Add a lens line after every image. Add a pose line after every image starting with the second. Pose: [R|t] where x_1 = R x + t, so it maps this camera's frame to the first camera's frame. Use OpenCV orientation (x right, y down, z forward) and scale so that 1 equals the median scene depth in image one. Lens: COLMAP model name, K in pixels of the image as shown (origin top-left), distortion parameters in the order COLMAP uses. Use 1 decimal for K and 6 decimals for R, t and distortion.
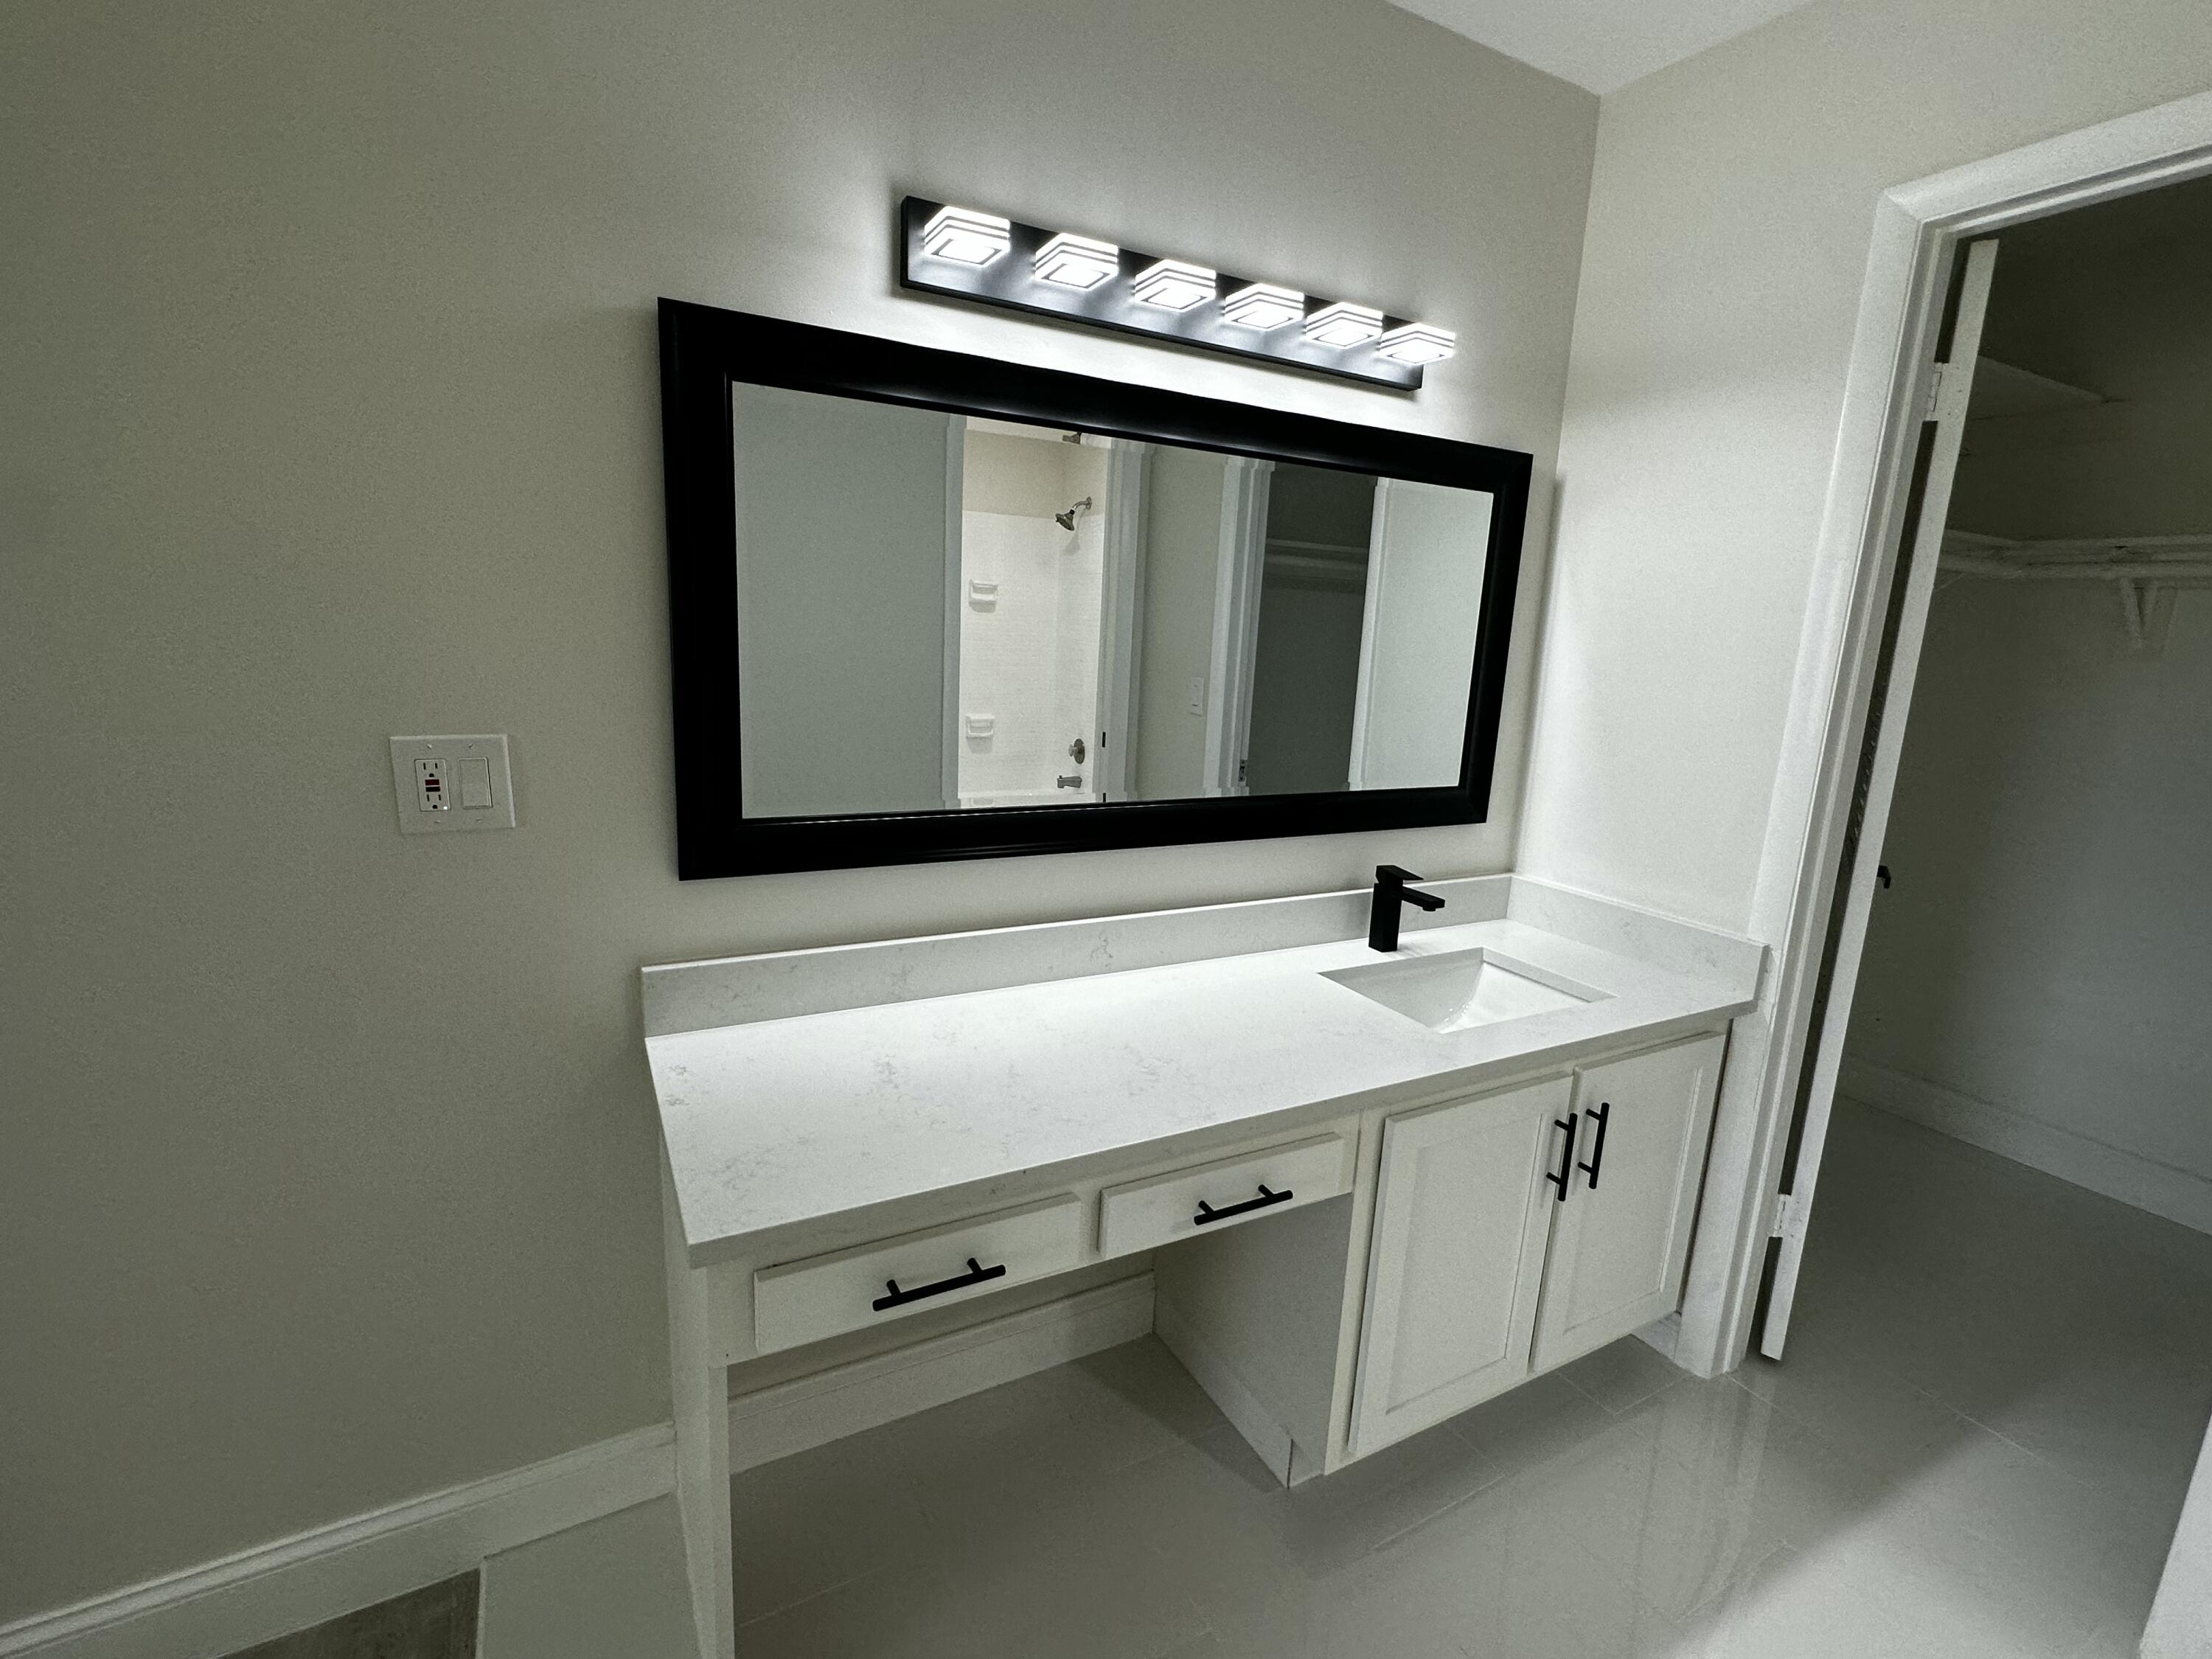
lens RADIAL K [[1020.2, 0, 1106.0], [0, 1020.2, 829.5], [0, 0, 1]] dist [-0.002012, -0.000125]
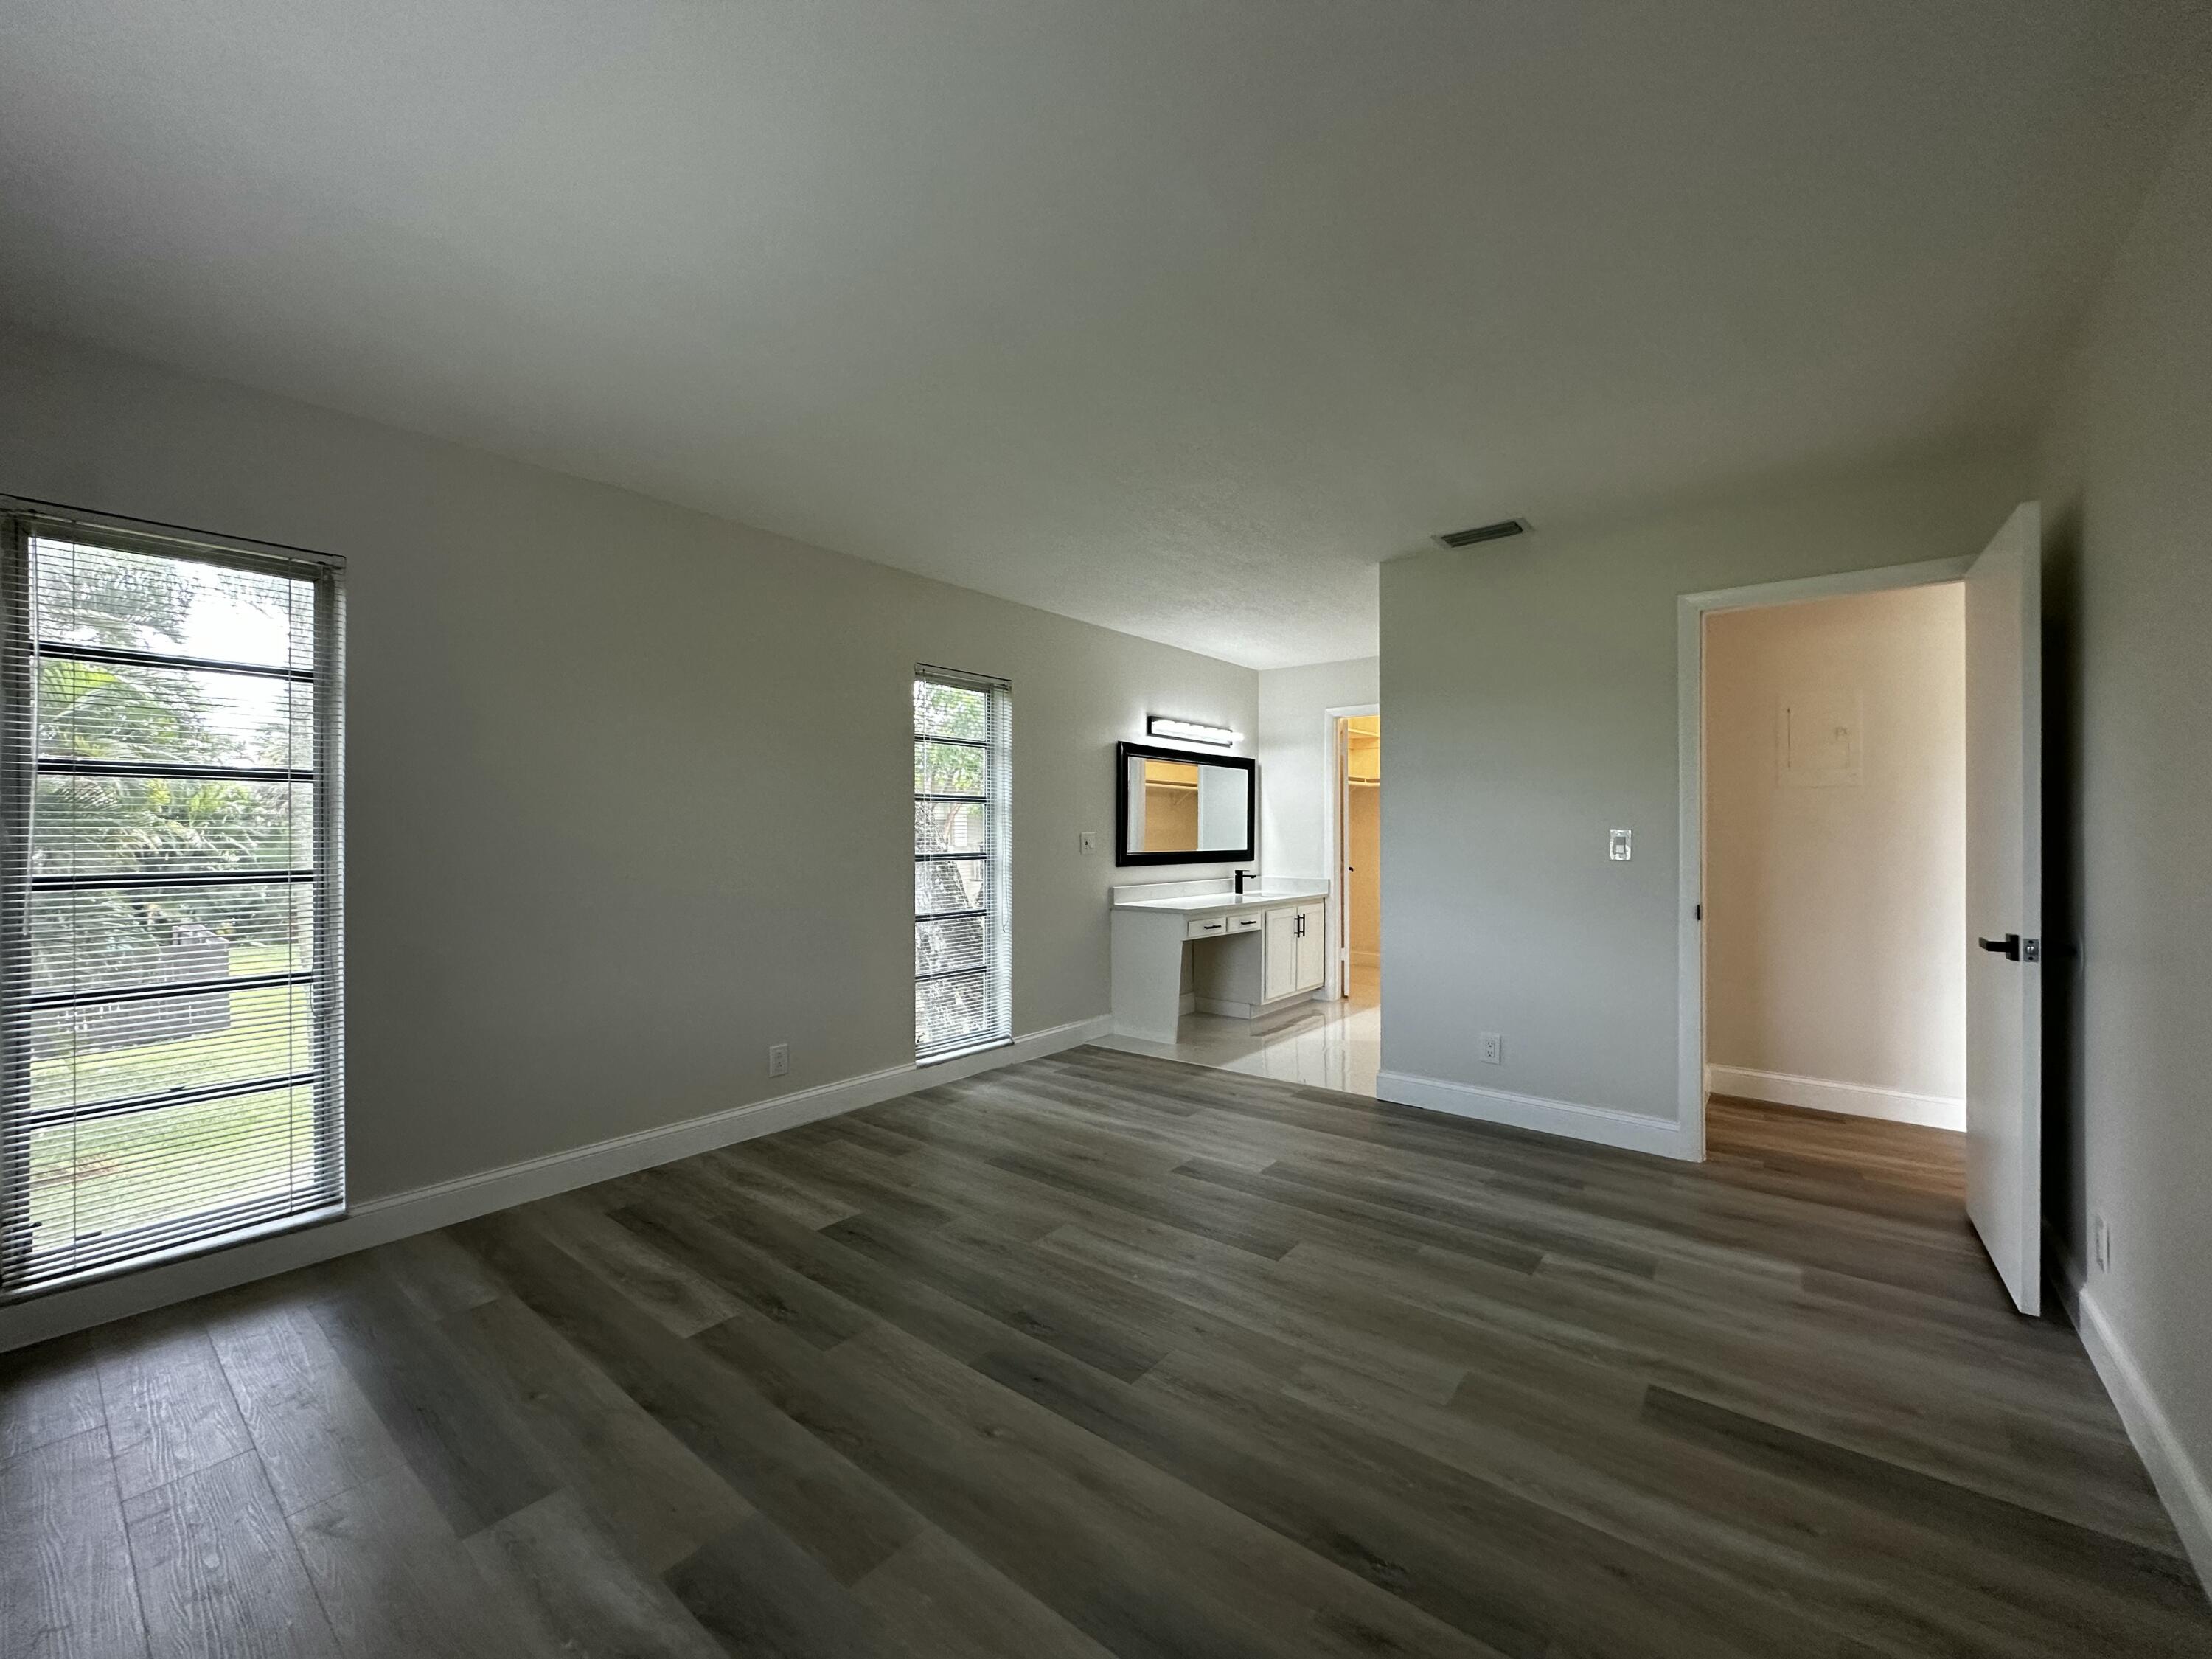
lens RADIAL K [[885.6, 0, 1106.0], [0, 885.6, 829.5], [0, 0, 1]] dist [-0.004095, 0.001046]
pose [[0.925029, -0.044748, 0.377252, -1.454395], [0.118965, 0.977213, -0.175791, 0.426163], [-0.360789, 0.207491, 0.909274, -1.872446]]
